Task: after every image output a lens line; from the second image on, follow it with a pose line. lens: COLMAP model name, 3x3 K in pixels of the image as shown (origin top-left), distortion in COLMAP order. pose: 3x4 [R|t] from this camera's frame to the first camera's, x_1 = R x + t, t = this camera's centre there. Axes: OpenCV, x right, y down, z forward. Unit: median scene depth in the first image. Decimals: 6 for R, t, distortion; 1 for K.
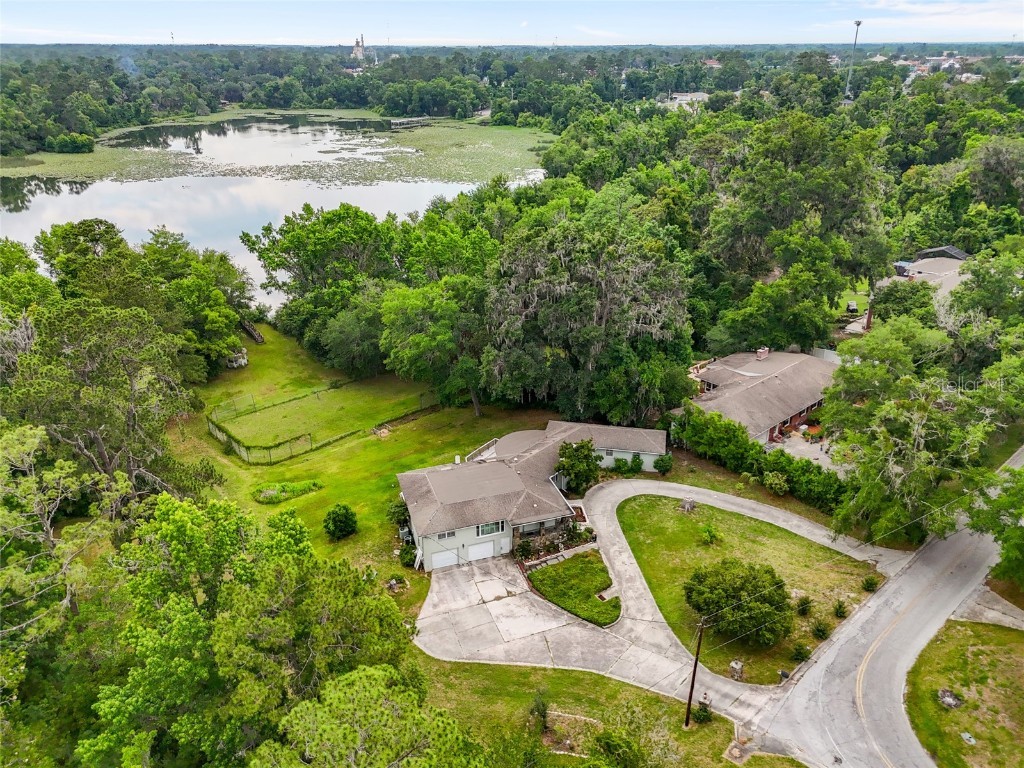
lens RADIAL K [[765.7, 0, 519.6], [0, 765.7, 380.6], [0, 0, 1]] dist [0.081633, -0.085898]
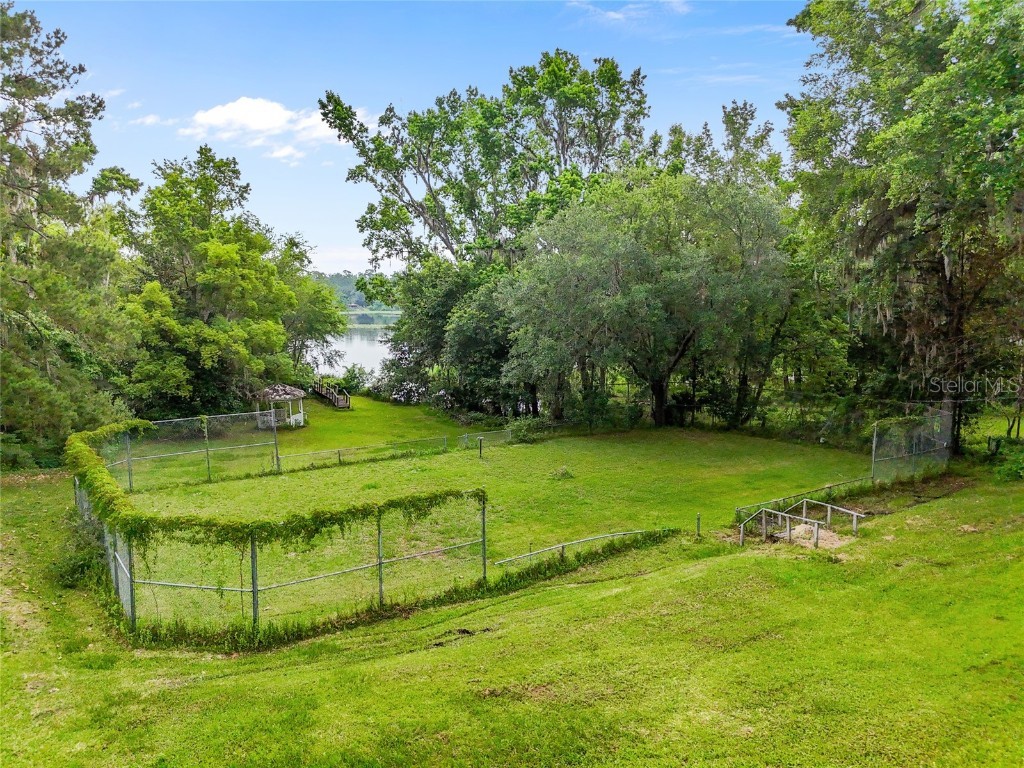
lens RADIAL K [[765.7, 0, 519.6], [0, 765.7, 380.6], [0, 0, 1]] dist [0.081633, -0.085898]
pose [[0.990642, 0.018341, -0.135246, -0.303790], [-0.057943, 0.953714, -0.295081, 0.124707], [0.123574, 0.300156, 0.945852, 1.036783]]
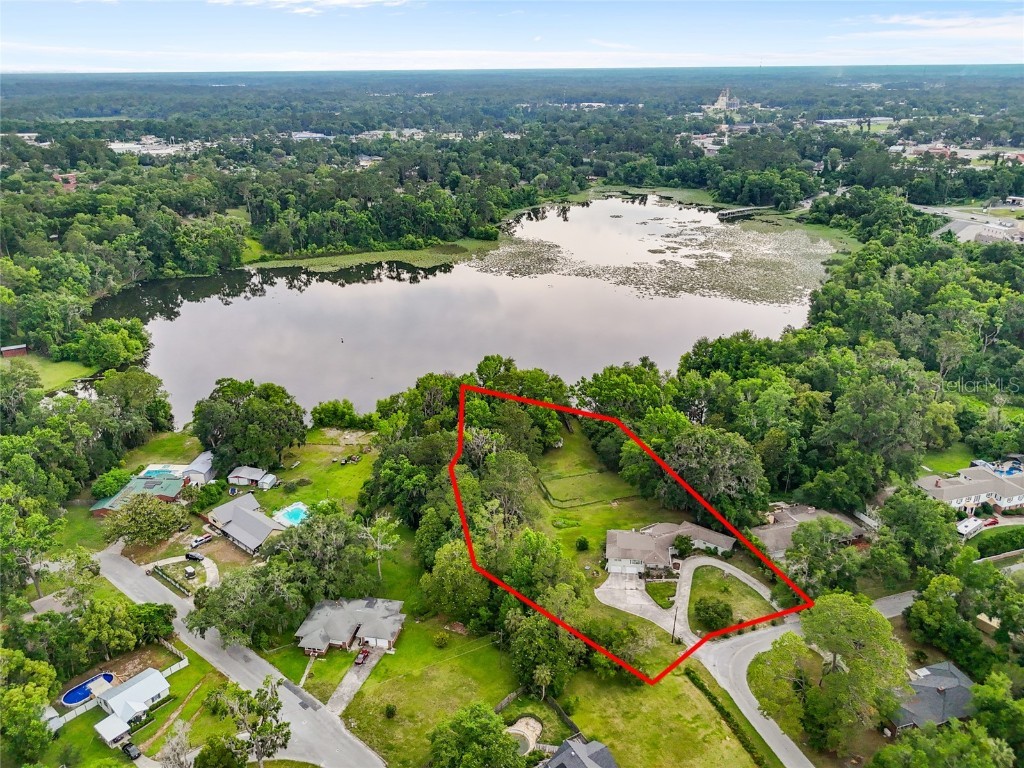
lens RADIAL K [[758.9, 0, 519.5], [0, 758.9, 384.1], [0, 0, 1]] dist [0.072208, -0.084080]
pose [[0.903520, 0.160968, -0.397167, 0.466933], [-0.166234, 0.985854, 0.021388, -0.334959], [0.394992, 0.046698, 0.917497, -1.320741]]
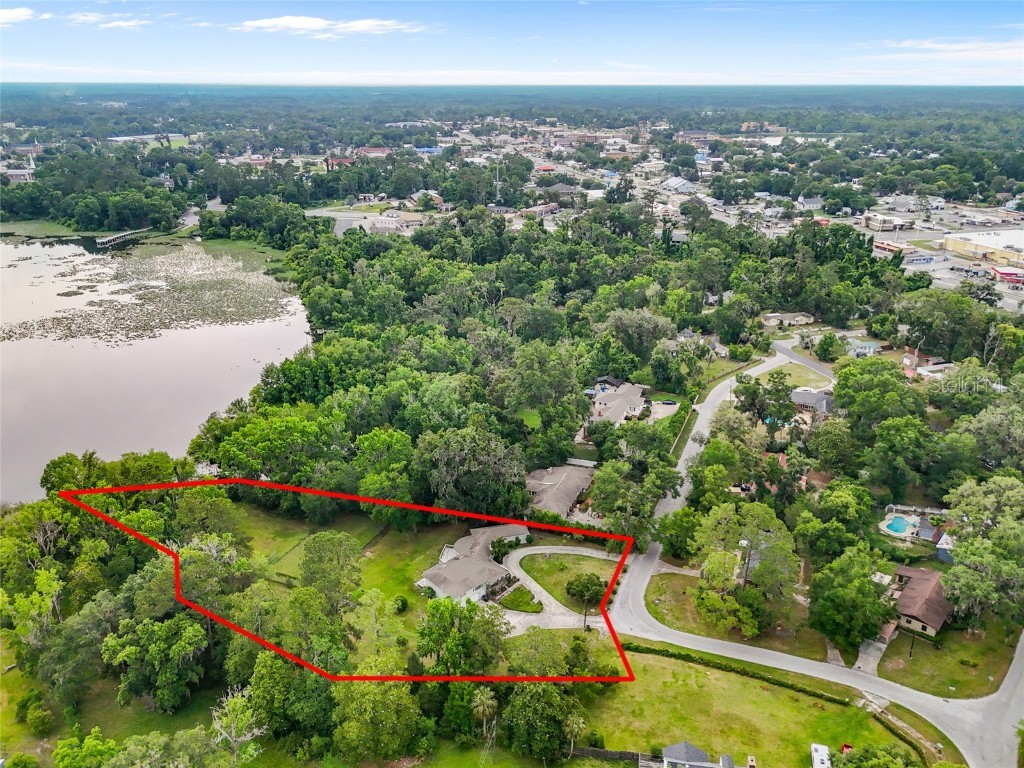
lens RADIAL K [[765.7, 0, 519.6], [0, 765.7, 380.6], [0, 0, 1]] dist [0.081633, -0.085898]
pose [[0.904444, -0.150936, 0.398999, -0.685645], [0.167892, 0.985776, -0.007670, -0.344700], [-0.392166, 0.073925, 0.916919, -1.098329]]
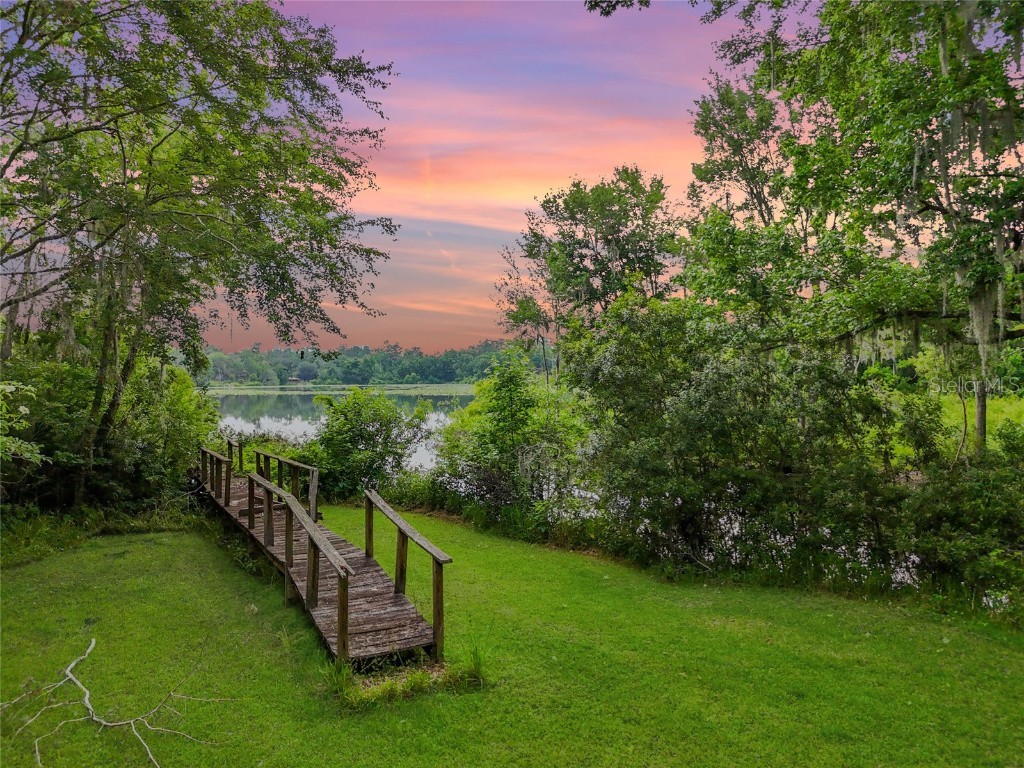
lens RADIAL K [[765.7, 0, 519.6], [0, 765.7, 380.6], [0, 0, 1]] dist [0.081633, -0.085898]
pose [[0.998132, -0.000907, -0.061085, -0.573247], [-0.023401, 0.917950, -0.396006, -0.067801], [0.056432, 0.396695, 0.916214, 1.684120]]
